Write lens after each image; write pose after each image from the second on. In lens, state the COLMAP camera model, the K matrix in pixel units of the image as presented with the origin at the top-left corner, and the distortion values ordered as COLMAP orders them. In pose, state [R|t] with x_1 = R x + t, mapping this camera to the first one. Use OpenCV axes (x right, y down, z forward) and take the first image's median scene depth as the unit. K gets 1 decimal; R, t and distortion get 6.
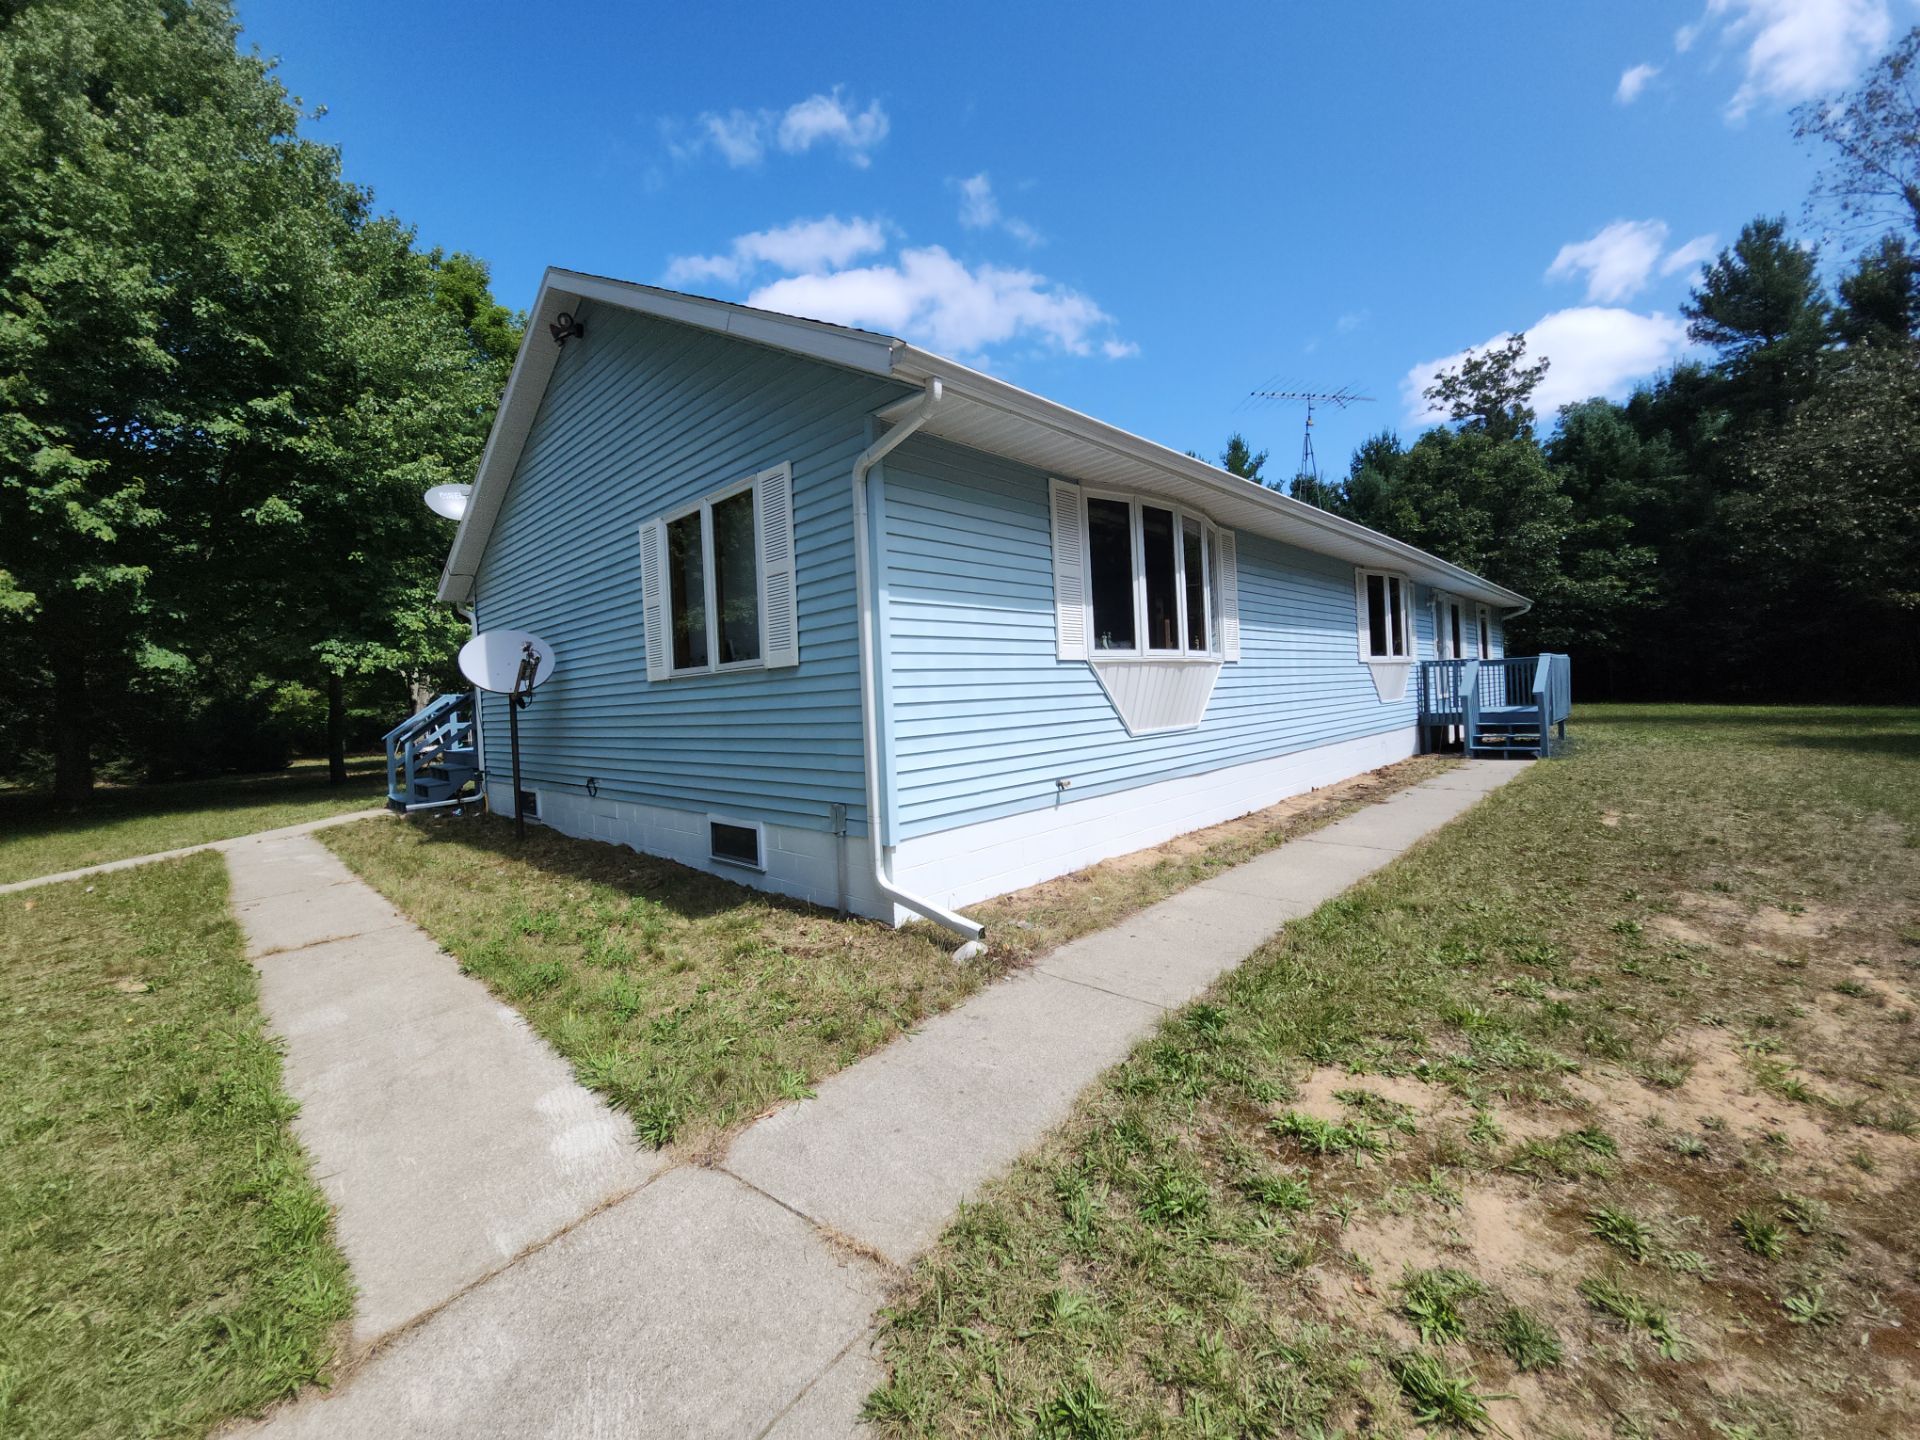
lens RADIAL K [[776.5, 0, 960.0], [0, 776.5, 720.0], [0, 0, 1]] dist [-0.001190, -0.000196]
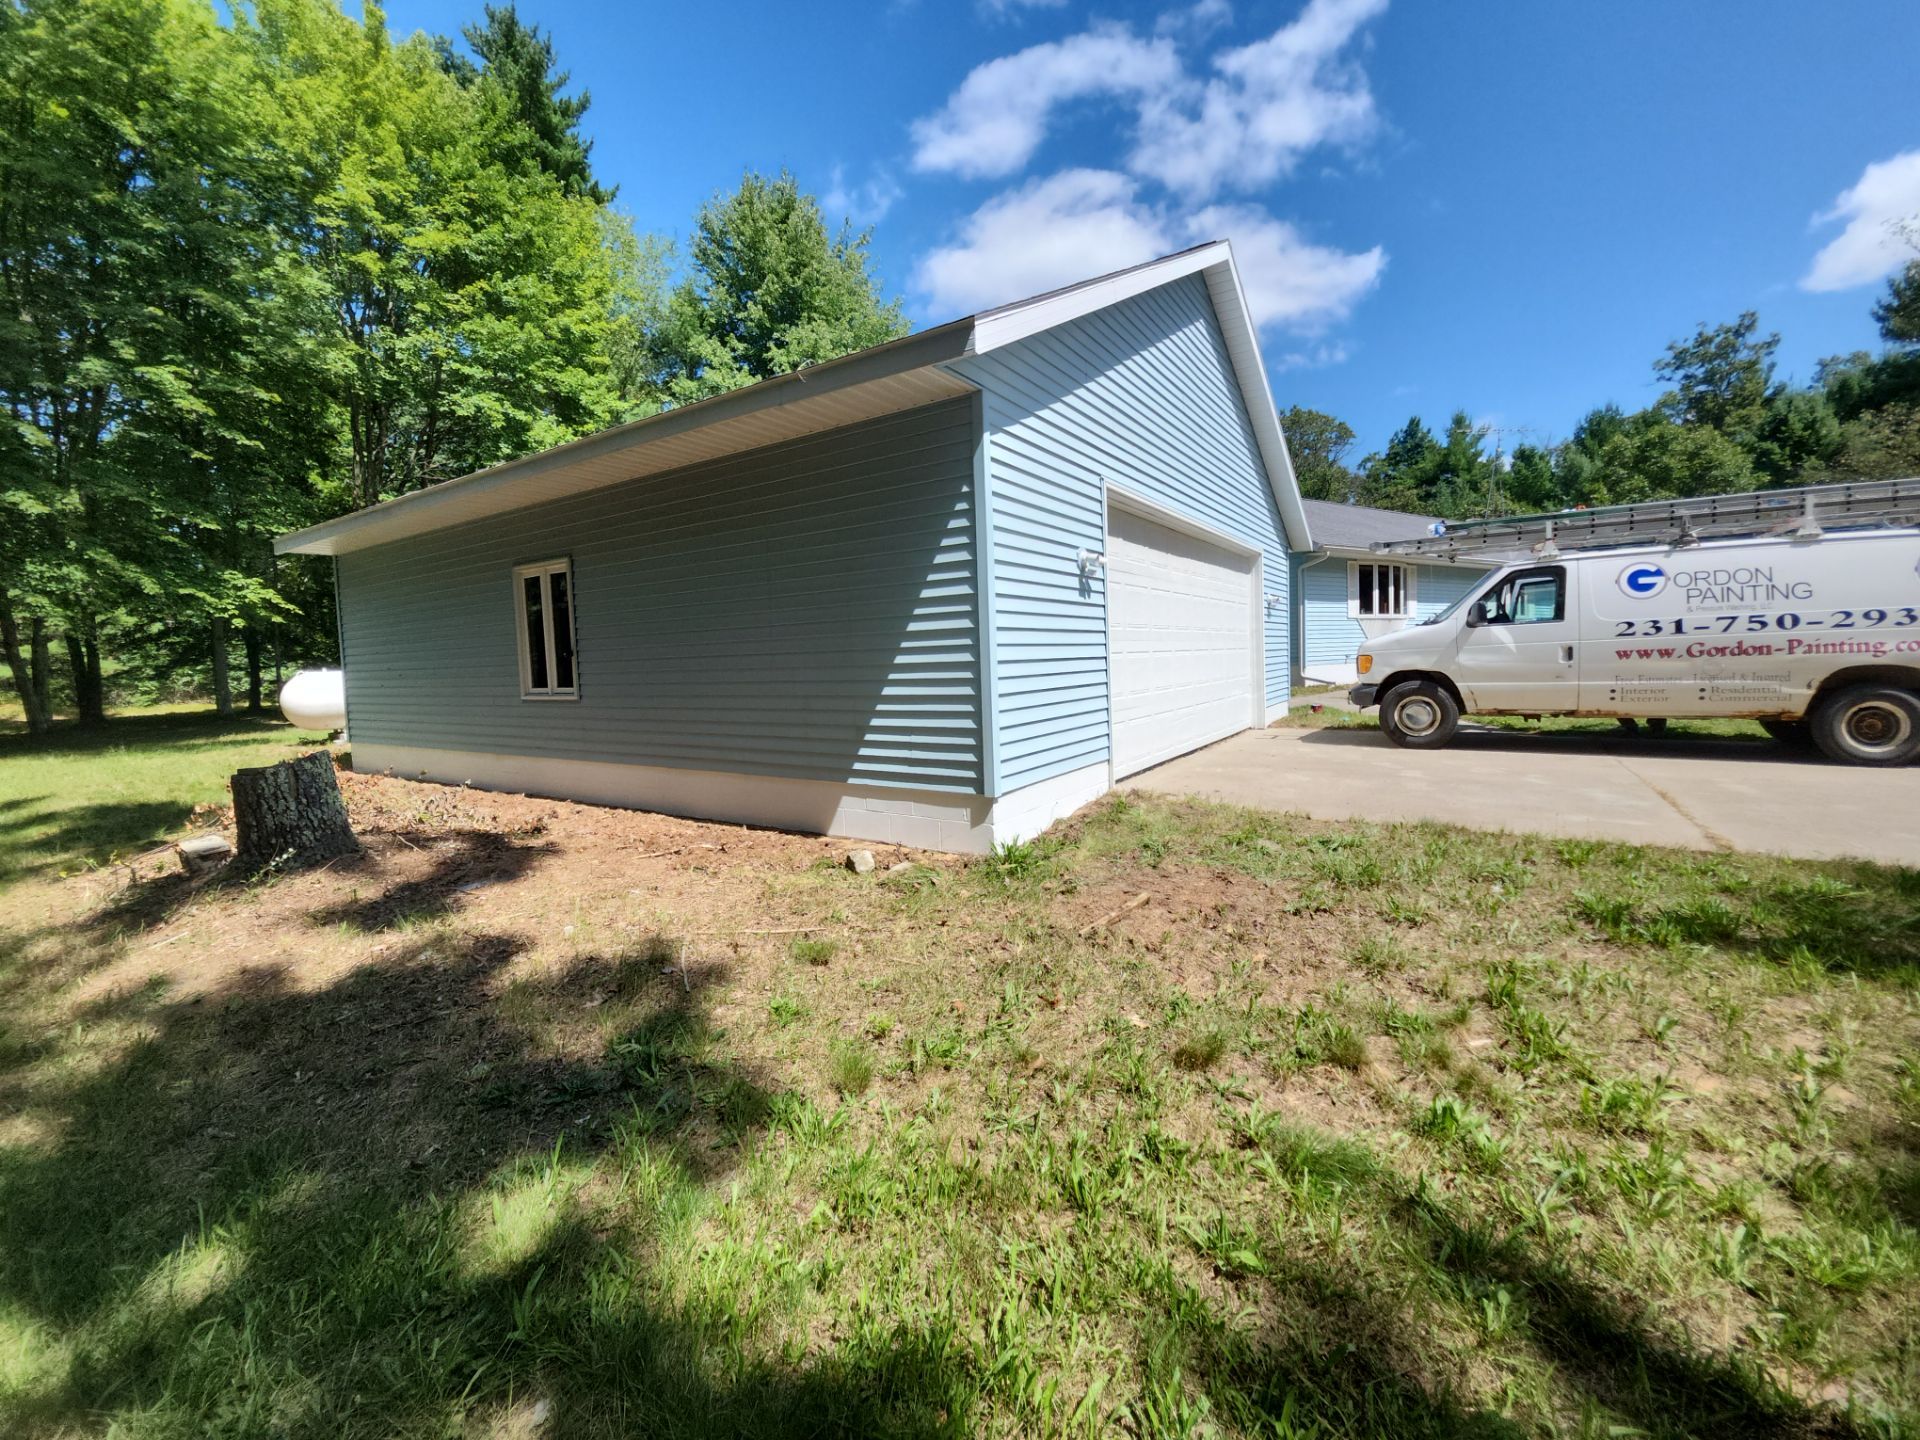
lens RADIAL K [[776.5, 0, 960.0], [0, 776.5, 720.0], [0, 0, 1]] dist [-0.001190, -0.000196]
pose [[0.972562, 0.020181, -0.231765, -0.139209], [-0.007998, 0.998542, 0.053383, 0.038016], [0.232505, -0.050065, 0.971306, -0.513452]]
